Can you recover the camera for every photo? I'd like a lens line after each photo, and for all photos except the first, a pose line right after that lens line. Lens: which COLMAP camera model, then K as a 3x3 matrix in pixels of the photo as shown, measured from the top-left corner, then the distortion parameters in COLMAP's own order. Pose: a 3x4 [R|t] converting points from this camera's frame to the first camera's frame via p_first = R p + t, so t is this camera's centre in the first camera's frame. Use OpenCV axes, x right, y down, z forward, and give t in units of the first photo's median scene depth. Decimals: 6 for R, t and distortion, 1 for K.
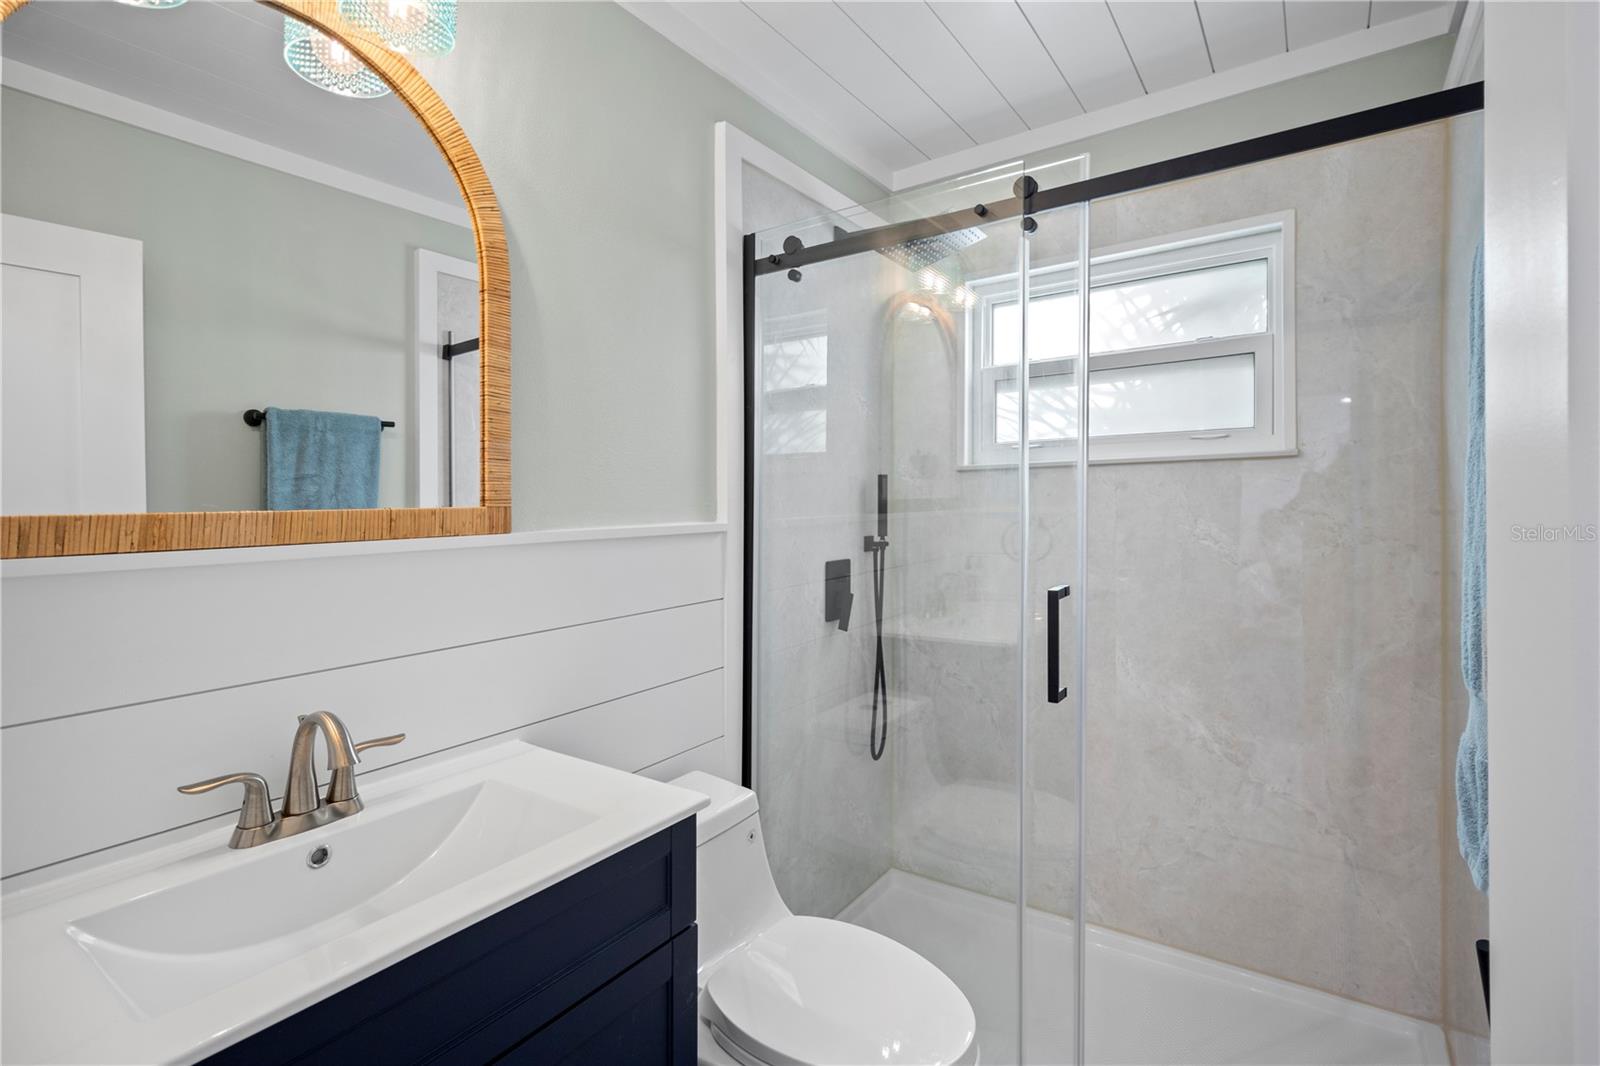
lens RADIAL K [[756.3, 0, 802.3], [0, 756.3, 518.7], [0, 0, 1]] dist [0.002353, -0.000312]
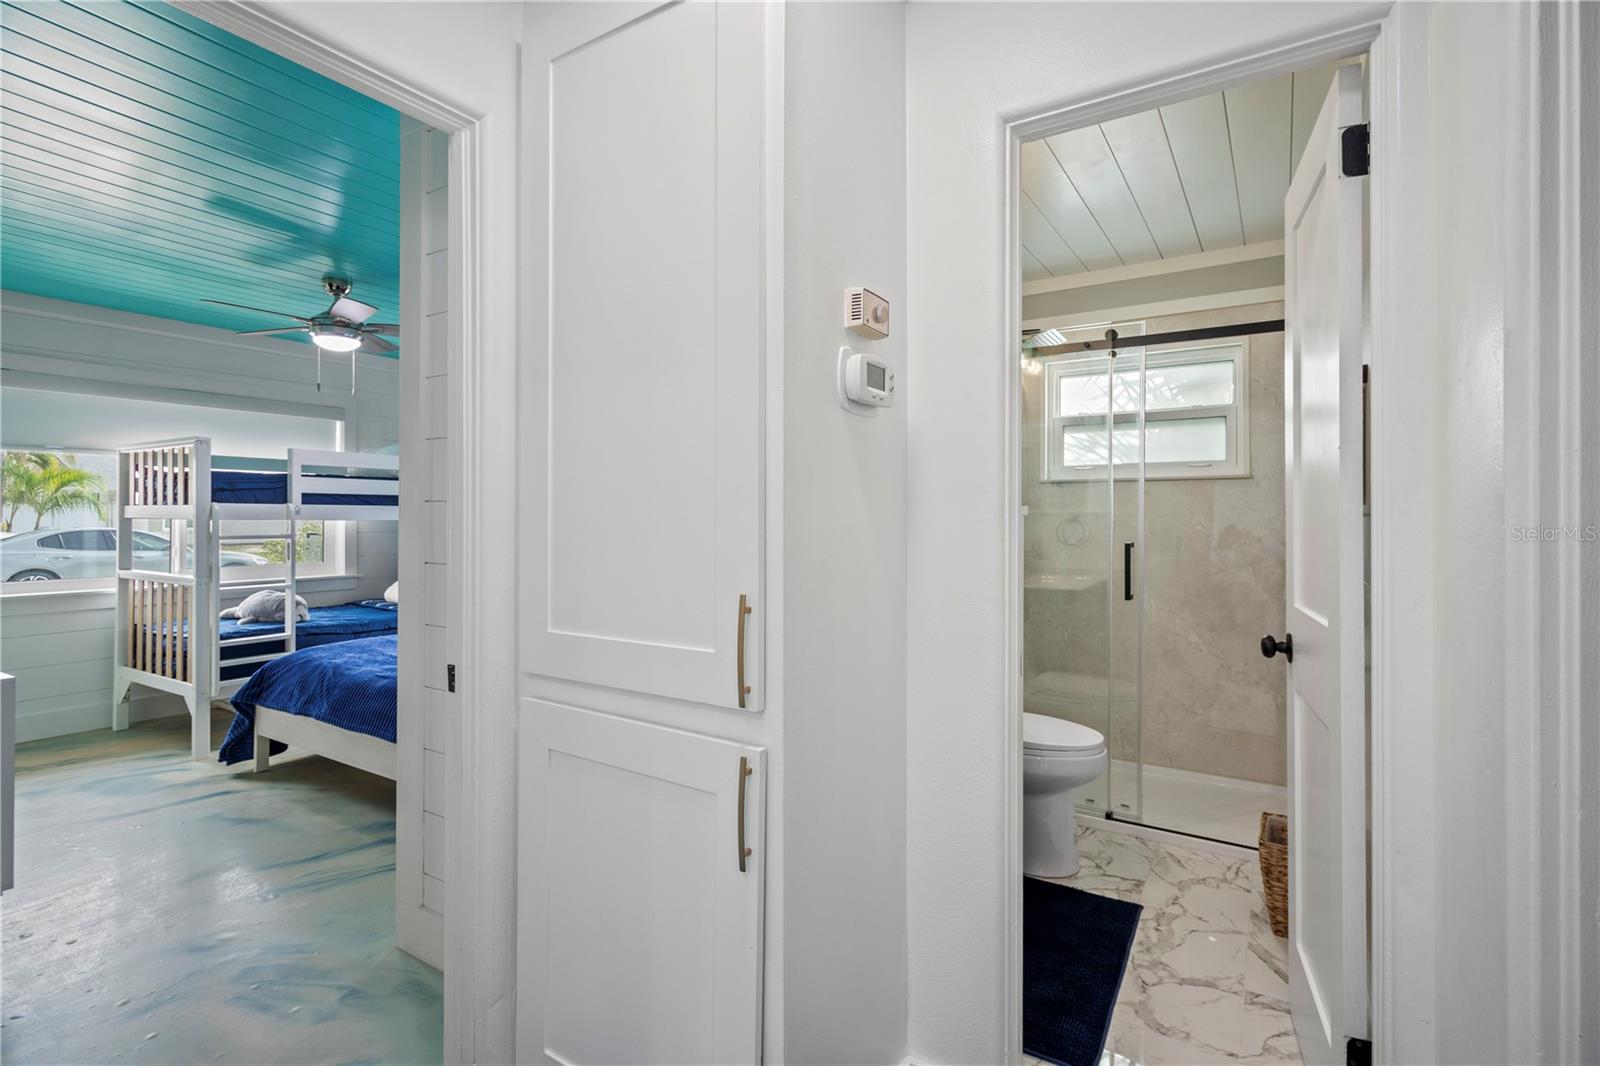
lens RADIAL K [[756.3, 0, 812.2], [0, 756.3, 512.2], [0, 0, 1]] dist [0.002353, -0.000312]
pose [[0.998819, 0.017906, 0.045170, -0.405851], [-0.016629, 0.999456, -0.028469, 0.059262], [-0.045655, 0.027685, 0.998574, -0.651719]]
